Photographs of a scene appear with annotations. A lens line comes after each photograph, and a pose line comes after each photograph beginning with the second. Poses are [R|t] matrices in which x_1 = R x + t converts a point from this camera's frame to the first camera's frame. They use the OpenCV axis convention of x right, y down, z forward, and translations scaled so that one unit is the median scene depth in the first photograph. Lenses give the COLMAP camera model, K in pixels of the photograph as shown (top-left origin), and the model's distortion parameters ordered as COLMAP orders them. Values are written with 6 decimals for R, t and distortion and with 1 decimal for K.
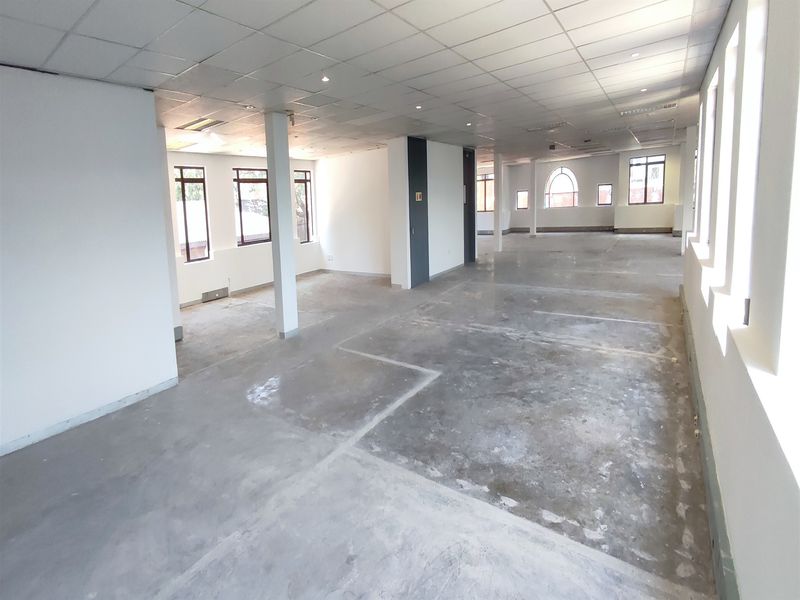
lens RADIAL K [[344.6, 0, 410.8], [0, 344.6, 307.5], [0, 0, 1]] dist [-0.006423, -0.000222]
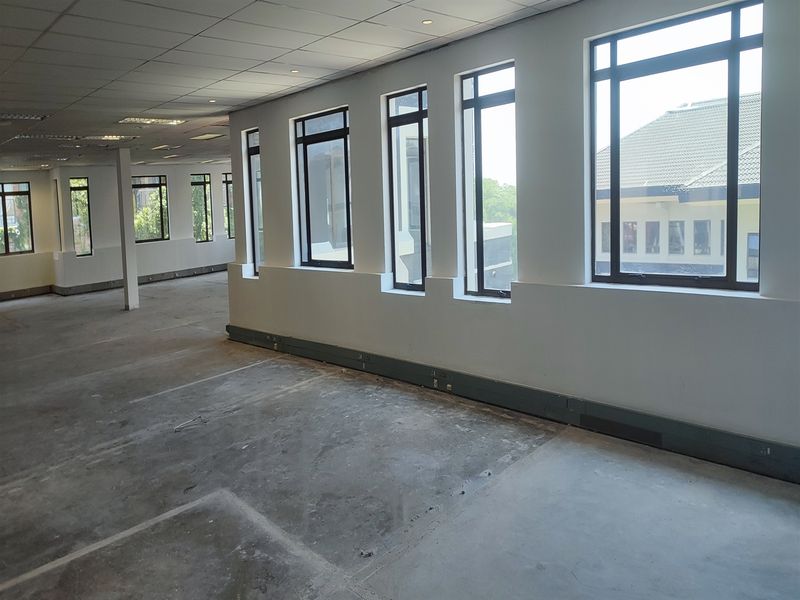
lens RADIAL K [[569.4, 0, 400.5], [0, 569.4, 302.4], [0, 0, 1]] dist [0.015191, -0.009683]
pose [[0.209288, -0.131997, 0.968904, -0.412242], [0.349499, 0.935495, 0.051952, -0.032814], [-0.913263, 0.327758, 0.241921, 0.188135]]
